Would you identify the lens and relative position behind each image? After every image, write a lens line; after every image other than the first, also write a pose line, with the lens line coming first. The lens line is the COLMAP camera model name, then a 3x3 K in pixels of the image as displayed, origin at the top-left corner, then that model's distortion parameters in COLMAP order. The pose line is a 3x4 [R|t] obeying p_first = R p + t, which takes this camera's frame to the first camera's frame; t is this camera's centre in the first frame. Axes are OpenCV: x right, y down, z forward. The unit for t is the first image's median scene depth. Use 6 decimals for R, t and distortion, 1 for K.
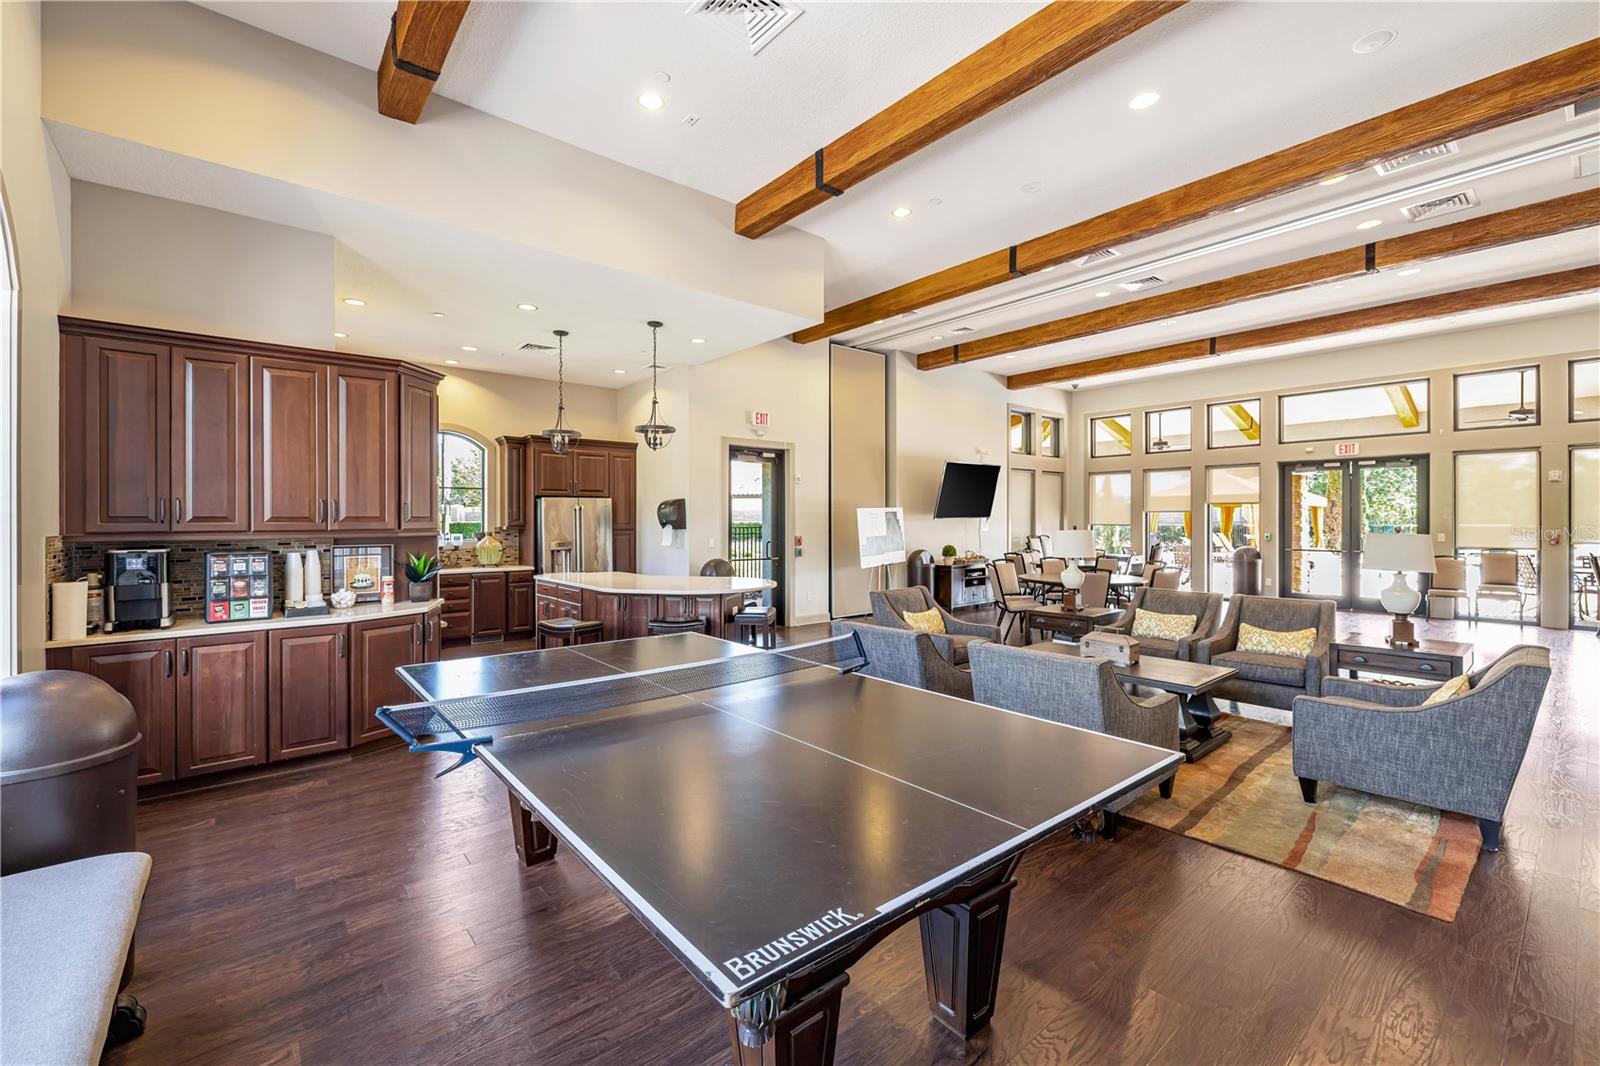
lens RADIAL K [[685.1, 0, 802.7], [0, 685.1, 519.7], [0, 0, 1]] dist [-0.002238, -0.000423]
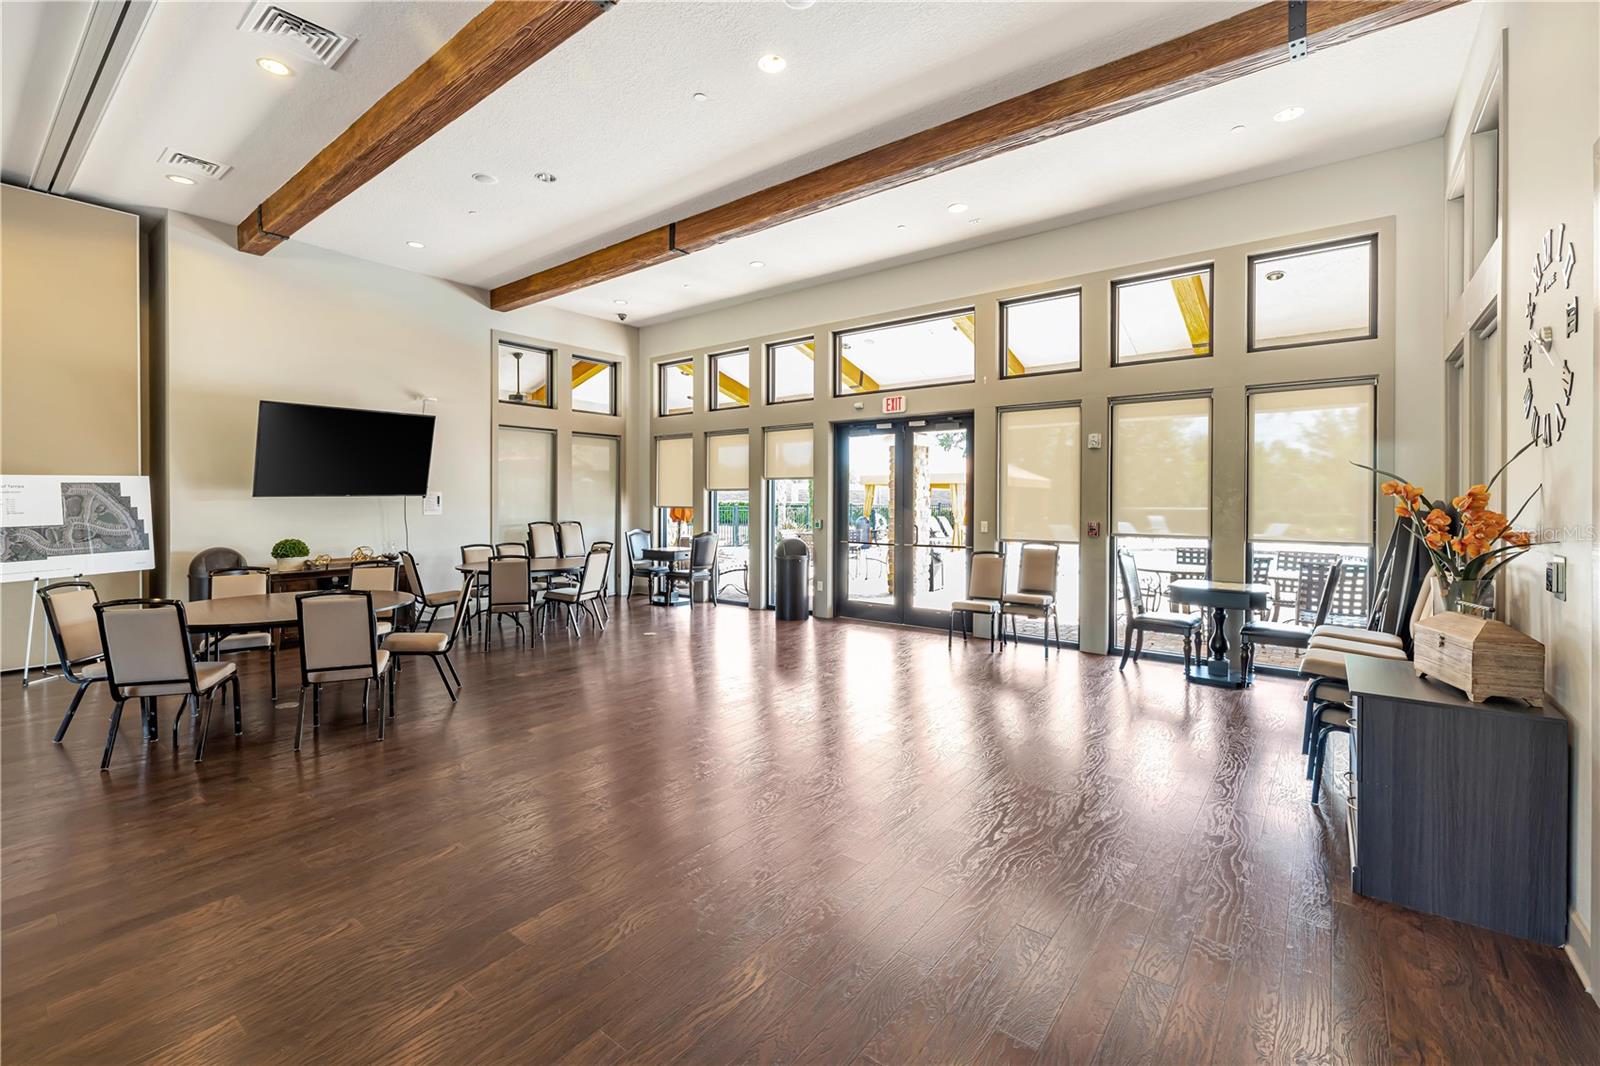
lens RADIAL K [[685.1, 0, 844.8], [0, 685.1, 506.5], [0, 0, 1]] dist [-0.002238, -0.000423]
pose [[0.975510, 0.003171, 0.219932, 0.547870], [-0.004385, 0.999978, 0.005033, 0.001941], [-0.219911, -0.005874, 0.975502, 0.283159]]
